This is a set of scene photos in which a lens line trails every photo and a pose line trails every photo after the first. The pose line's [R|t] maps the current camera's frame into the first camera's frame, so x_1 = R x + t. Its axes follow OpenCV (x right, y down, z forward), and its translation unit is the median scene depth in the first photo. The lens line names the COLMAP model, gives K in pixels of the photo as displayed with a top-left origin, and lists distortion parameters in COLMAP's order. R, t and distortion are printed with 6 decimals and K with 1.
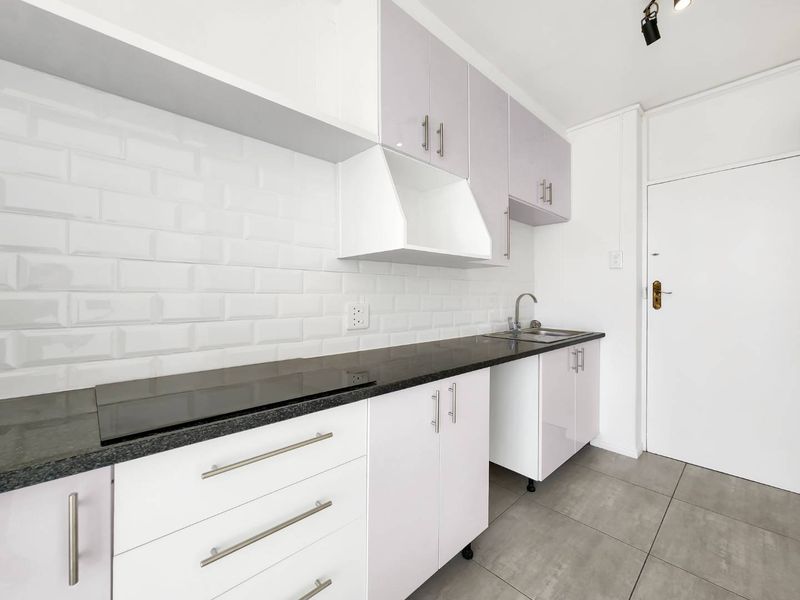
lens RADIAL K [[335.5, 0, 400.0], [0, 335.5, 300.0], [0, 0, 1]] dist [0.000032, 0.000037]
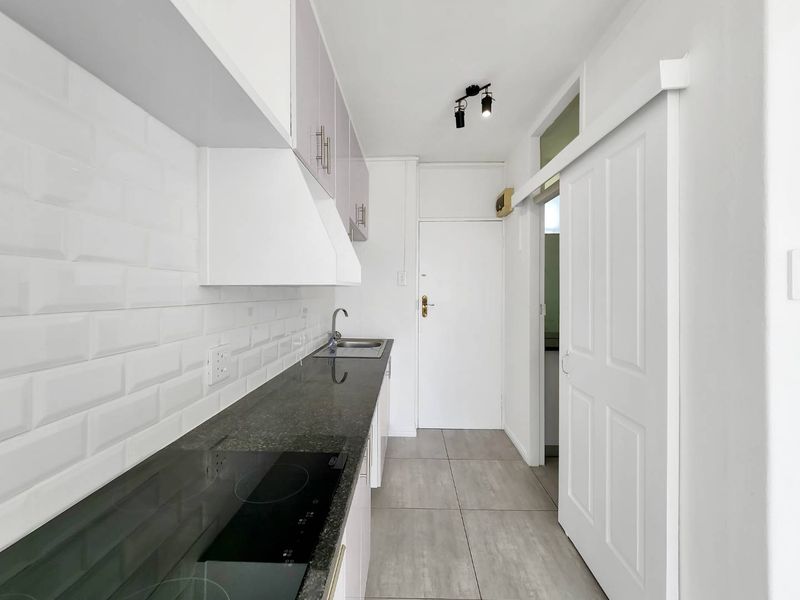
lens RADIAL K [[342.9, 0, 401.6], [0, 342.9, 293.2], [0, 0, 1]] dist [-0.000434, -0.000300]
pose [[0.697026, -0.001840, 0.717044, -0.382648], [0.001901, 0.999998, 0.000717, -0.102308], [-0.717044, 0.000863, 0.697028, 0.204326]]
